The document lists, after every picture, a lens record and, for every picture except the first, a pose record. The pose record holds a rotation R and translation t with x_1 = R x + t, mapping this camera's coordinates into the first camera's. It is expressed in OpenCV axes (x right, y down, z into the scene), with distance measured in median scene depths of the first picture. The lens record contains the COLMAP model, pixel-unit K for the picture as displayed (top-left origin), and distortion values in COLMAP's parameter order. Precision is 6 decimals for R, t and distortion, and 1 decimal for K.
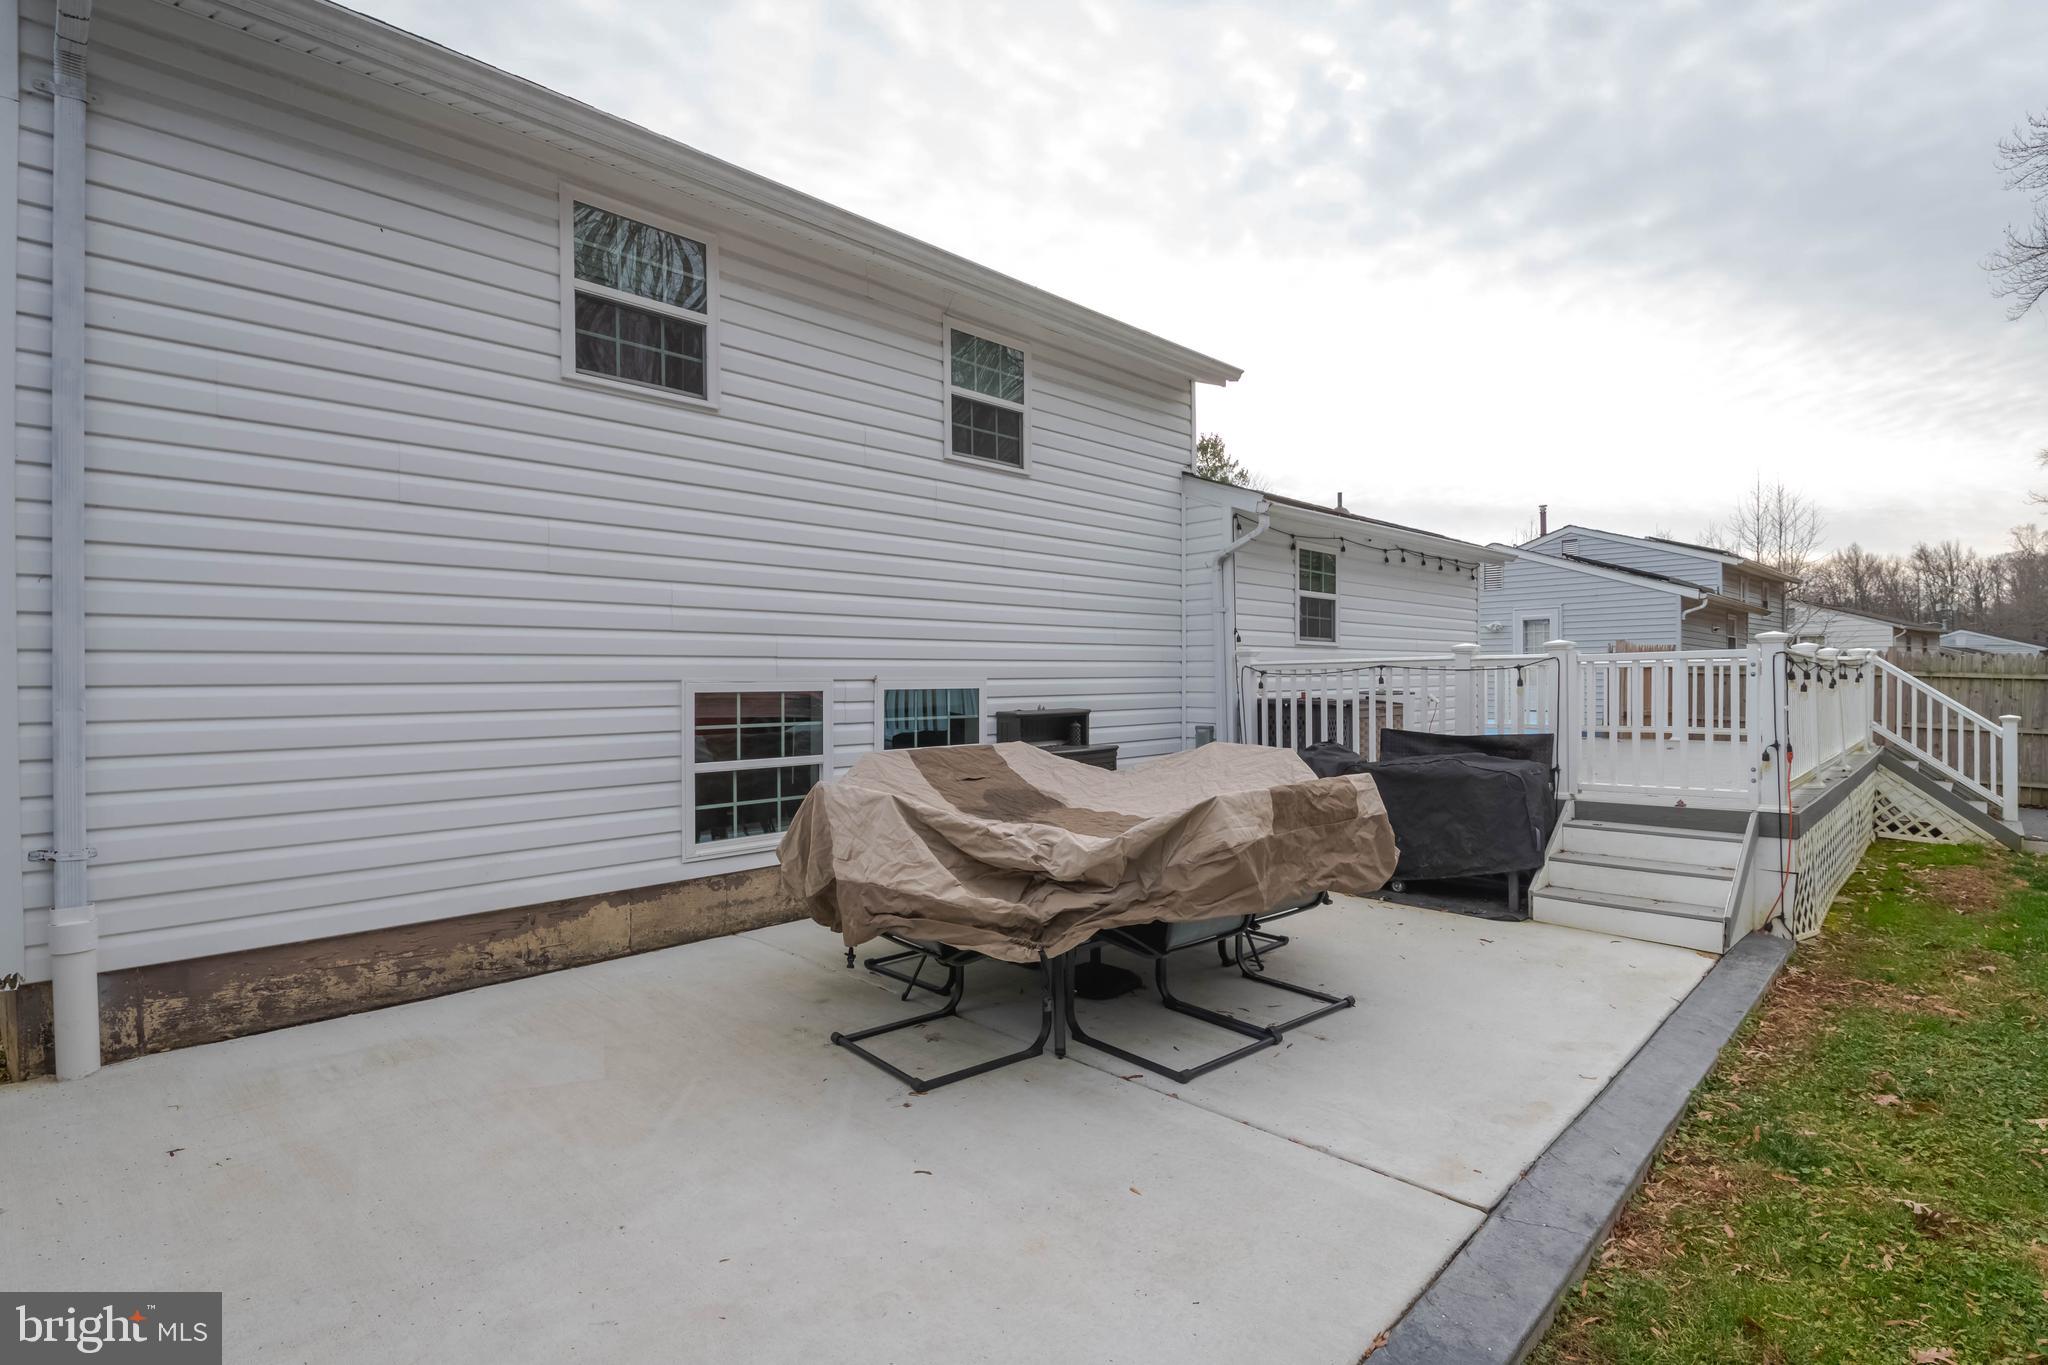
lens RADIAL K [[1032.9, 0, 1062.9], [0, 1032.9, 679.3], [0, 0, 1]] dist [0.019590, -0.020044]
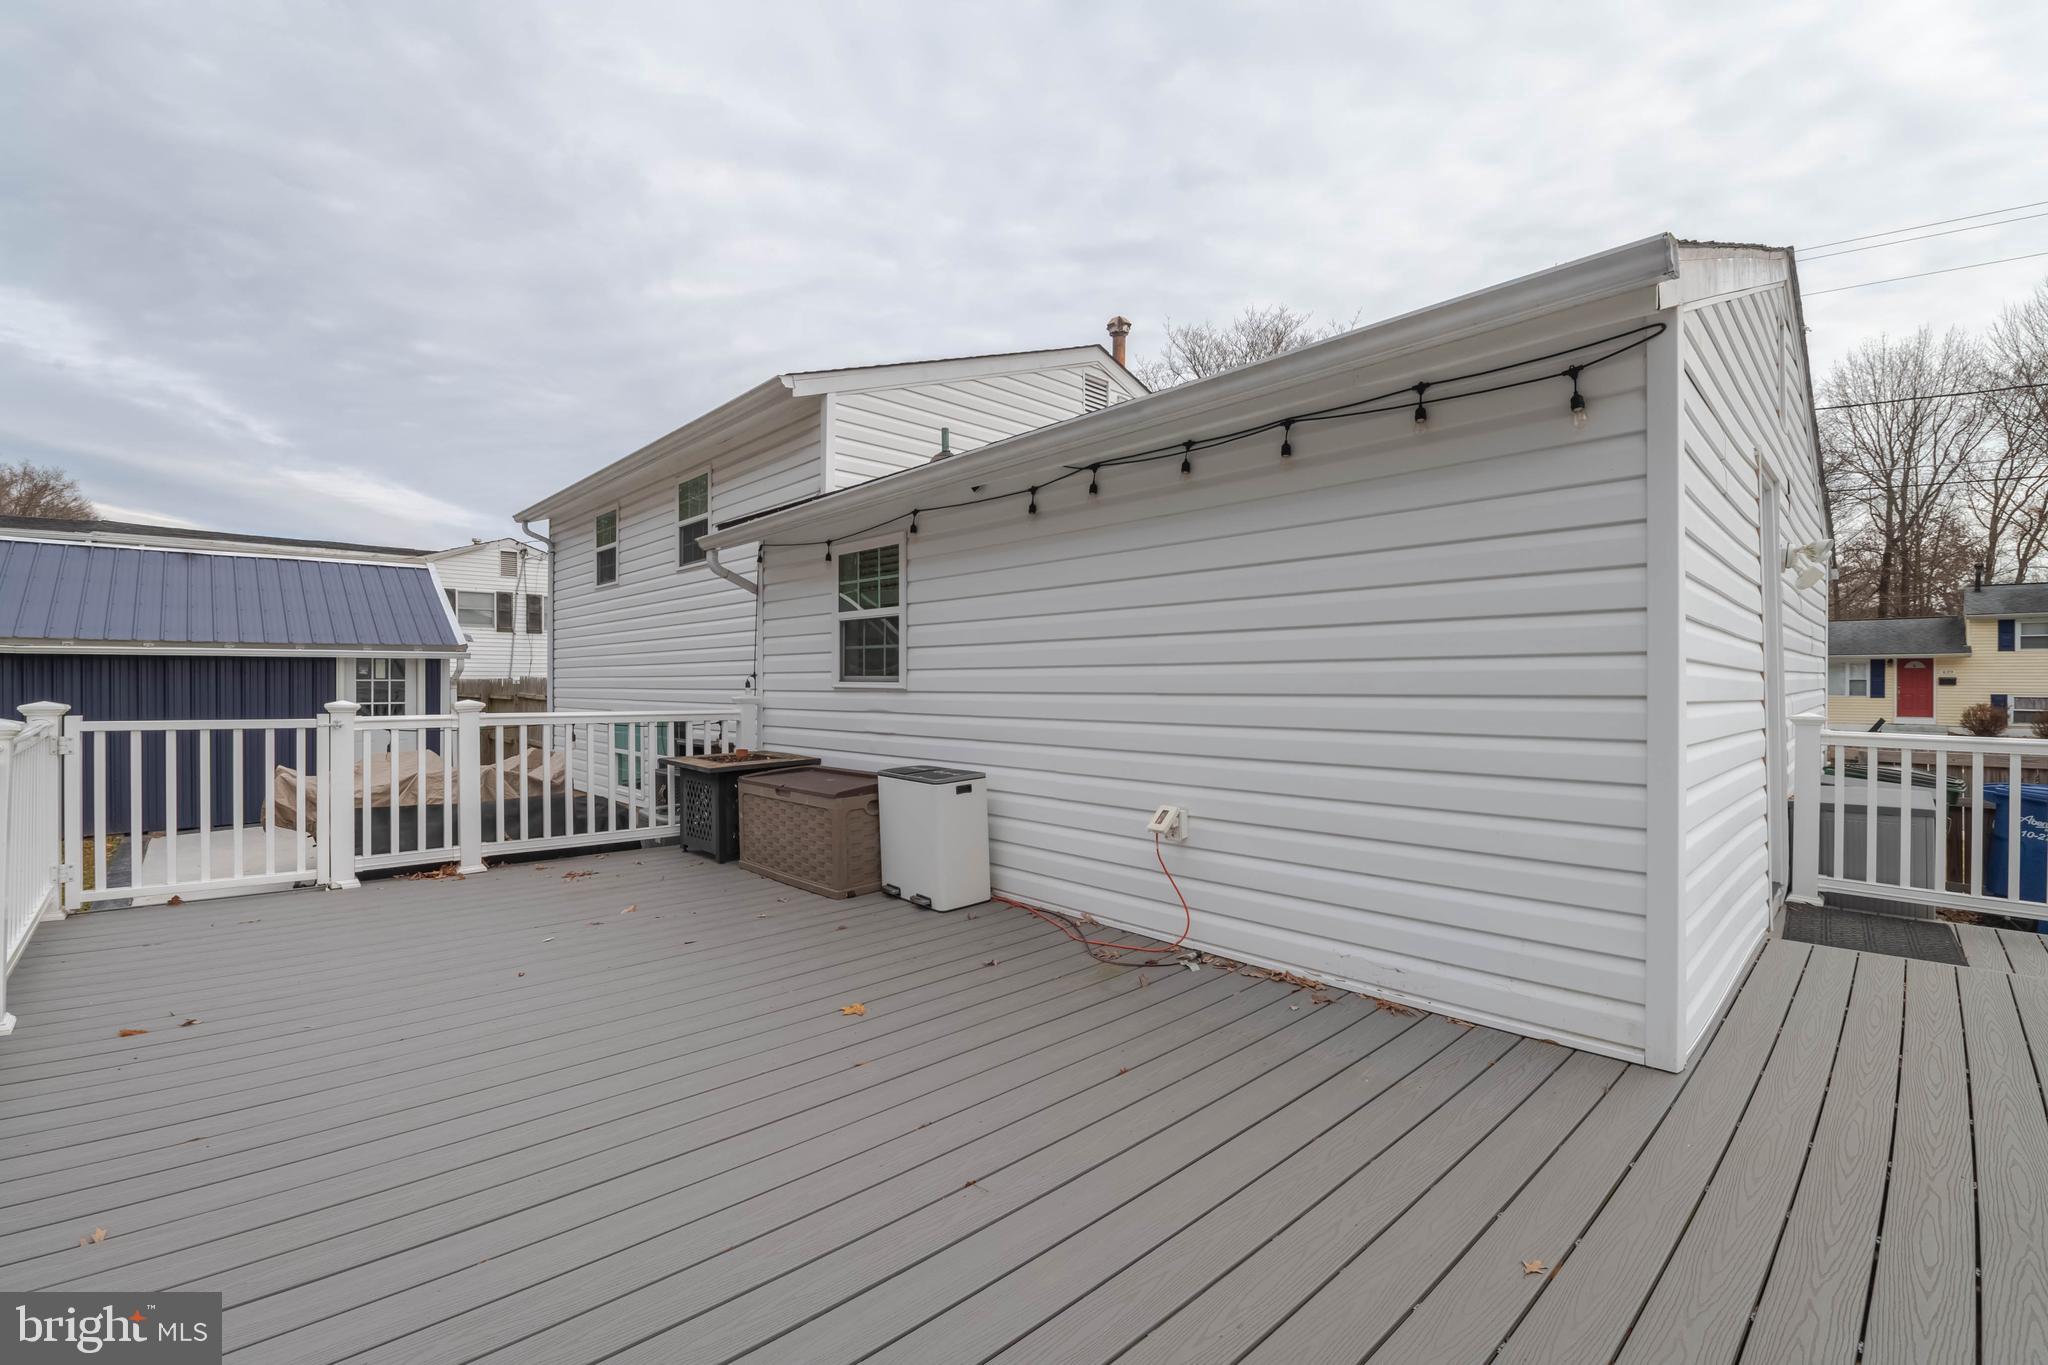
lens RADIAL K [[879.6, 0, 1028.9], [0, 879.6, 675.0], [0, 0, 1]] dist [-0.015198, -0.004806]
pose [[-0.074982, -0.004636, -0.997174, 1.130821], [0.000458, 0.999989, -0.004684, -0.054221], [0.997185, -0.000808, -0.074979, 1.601569]]
